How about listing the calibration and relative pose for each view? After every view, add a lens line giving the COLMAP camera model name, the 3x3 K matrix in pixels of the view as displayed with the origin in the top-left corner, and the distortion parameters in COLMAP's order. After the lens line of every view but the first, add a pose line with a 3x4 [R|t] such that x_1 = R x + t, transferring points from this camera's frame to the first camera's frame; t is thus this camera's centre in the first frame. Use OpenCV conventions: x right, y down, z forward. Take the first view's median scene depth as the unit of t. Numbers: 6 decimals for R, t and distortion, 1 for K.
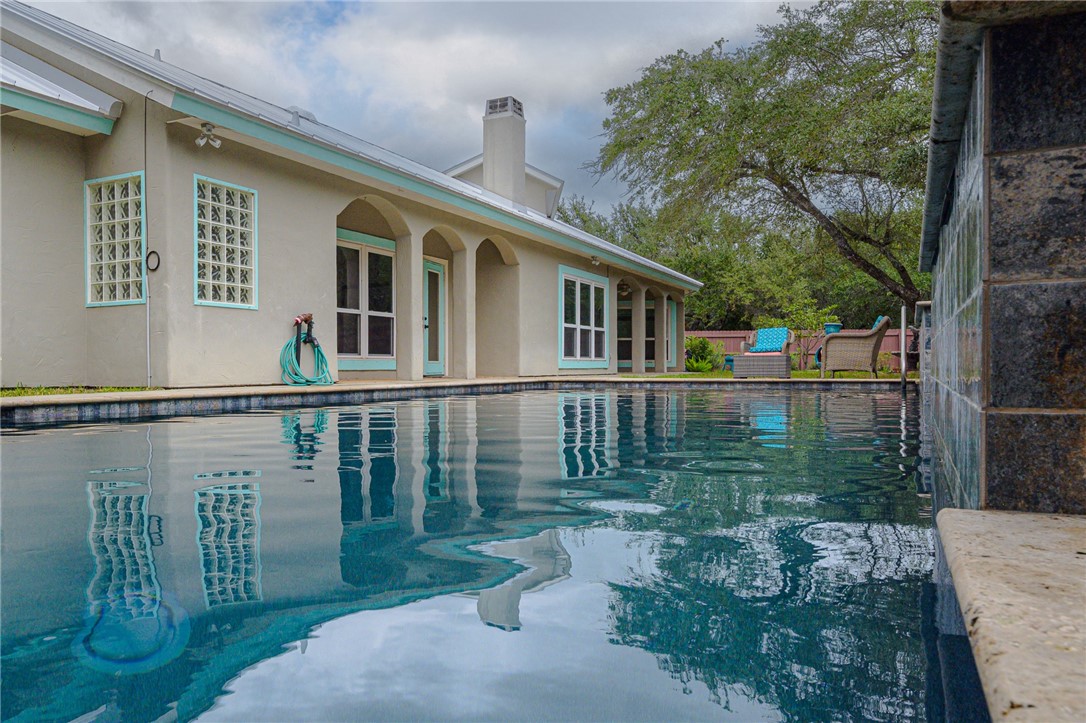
lens RADIAL K [[727.2, 0, 542.4], [0, 727.2, 365.5], [0, 0, 1]] dist [0.005293, 0.001231]
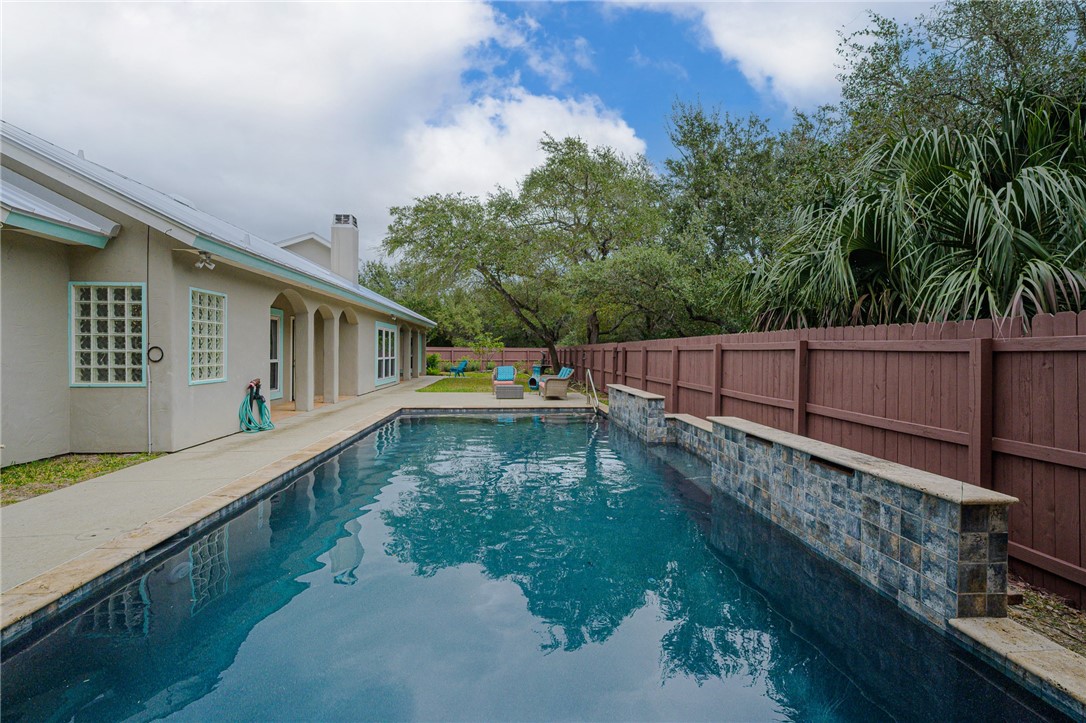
lens RADIAL K [[428.8, 0, 538.9], [0, 428.8, 359.1], [0, 0, 1]] dist [0.003613, 0.000418]
pose [[0.874749, 0.017138, 0.484273, -0.292560], [-0.015701, 0.999852, -0.007023, -0.132918], [-0.484322, -0.001461, 0.874889, 0.001733]]
